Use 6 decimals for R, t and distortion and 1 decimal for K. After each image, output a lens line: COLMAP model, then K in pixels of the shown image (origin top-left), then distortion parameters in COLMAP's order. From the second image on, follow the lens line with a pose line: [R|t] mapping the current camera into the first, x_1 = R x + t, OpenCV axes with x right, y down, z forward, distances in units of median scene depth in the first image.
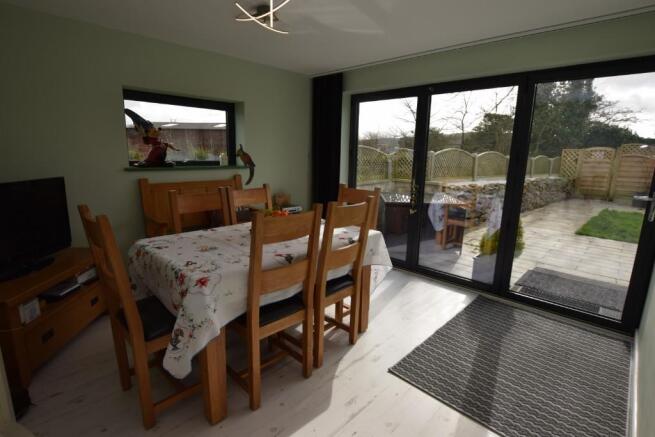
lens RADIAL K [[326.0, 0, 327.5], [0, 326.0, 218.5], [0, 0, 1]] dist [-0.002482, -0.000273]
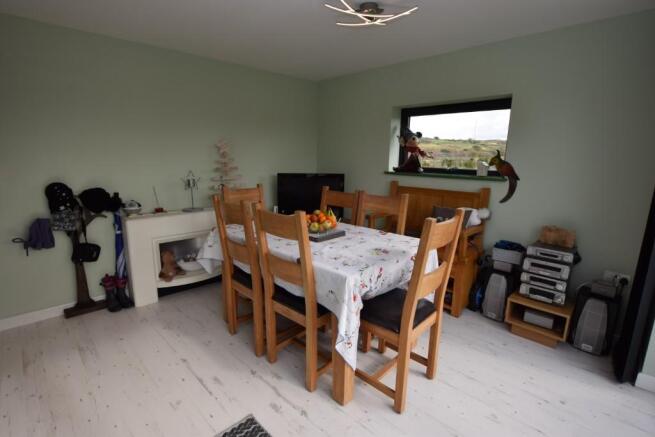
lens RADIAL K [[314.7, 0, 327.5], [0, 314.7, 218.5], [0, 0, 1]] dist [0.001118, 0.000485]
pose [[-0.005018, 0.197086, -0.980373, 0.596463], [-0.204534, 0.959457, 0.193928, -0.155706], [0.978847, 0.201493, 0.035496, 0.706329]]
